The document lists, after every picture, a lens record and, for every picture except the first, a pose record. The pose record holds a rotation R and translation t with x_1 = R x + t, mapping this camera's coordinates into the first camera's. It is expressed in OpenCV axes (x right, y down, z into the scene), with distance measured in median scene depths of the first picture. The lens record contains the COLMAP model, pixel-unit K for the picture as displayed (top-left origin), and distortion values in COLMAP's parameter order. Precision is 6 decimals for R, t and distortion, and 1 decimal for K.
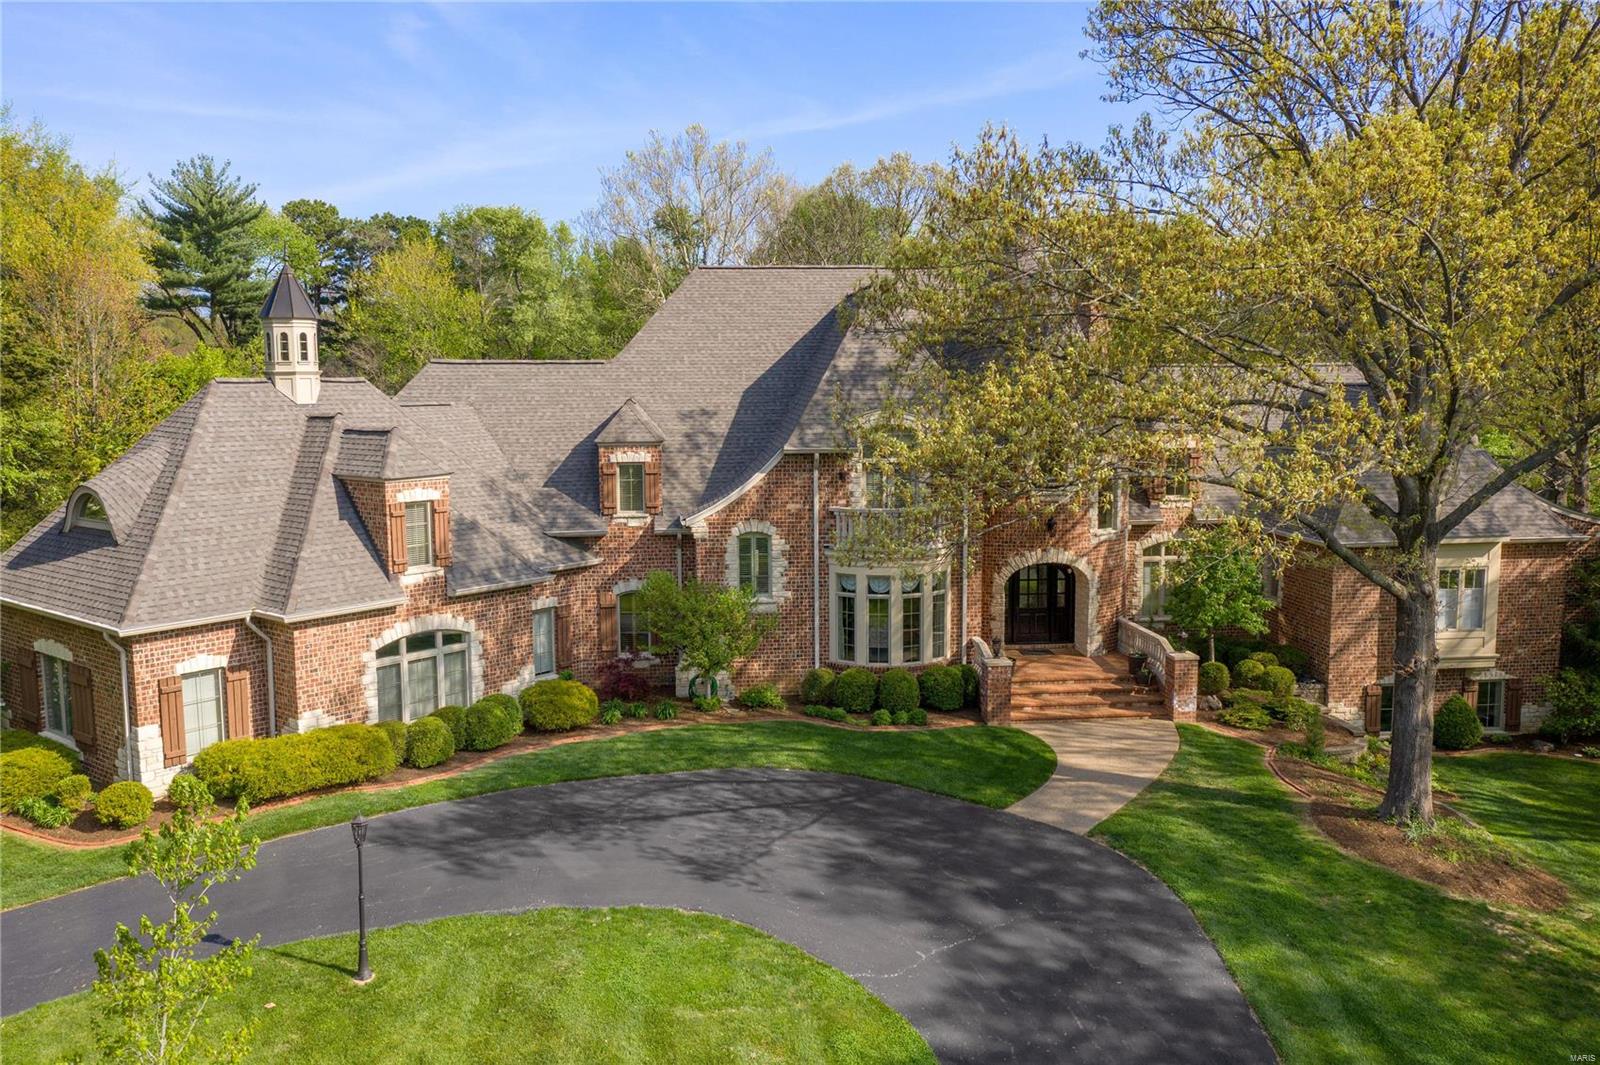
lens RADIAL K [[1273.7, 0, 804.9], [0, 1273.7, 533.7], [0, 0, 1]] dist [-0.004189, 0.004156]
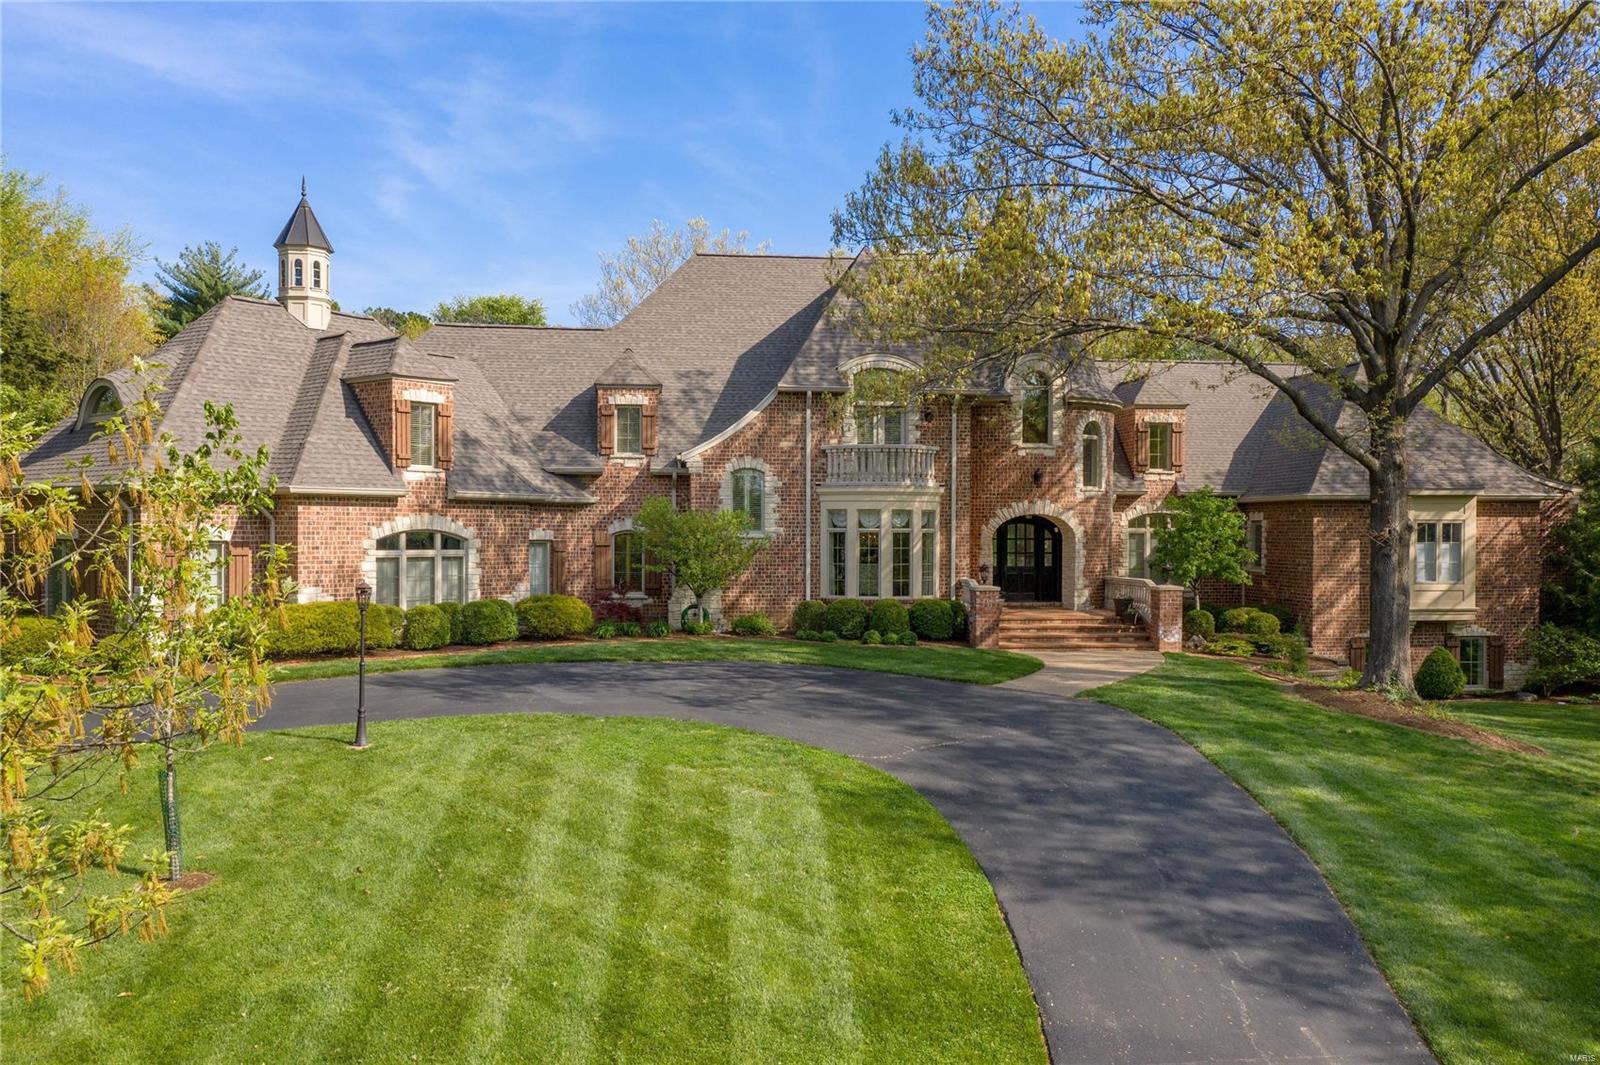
lens RADIAL K [[1287.7, 0, 805.1], [0, 1287.7, 567.6], [0, 0, 1]] dist [0.001725, -0.001427]
pose [[0.999924, 0.009499, 0.007819, -0.001135], [-0.008649, 0.994716, -0.102299, 0.182636], [-0.008749, 0.102223, 0.994723, -0.023055]]
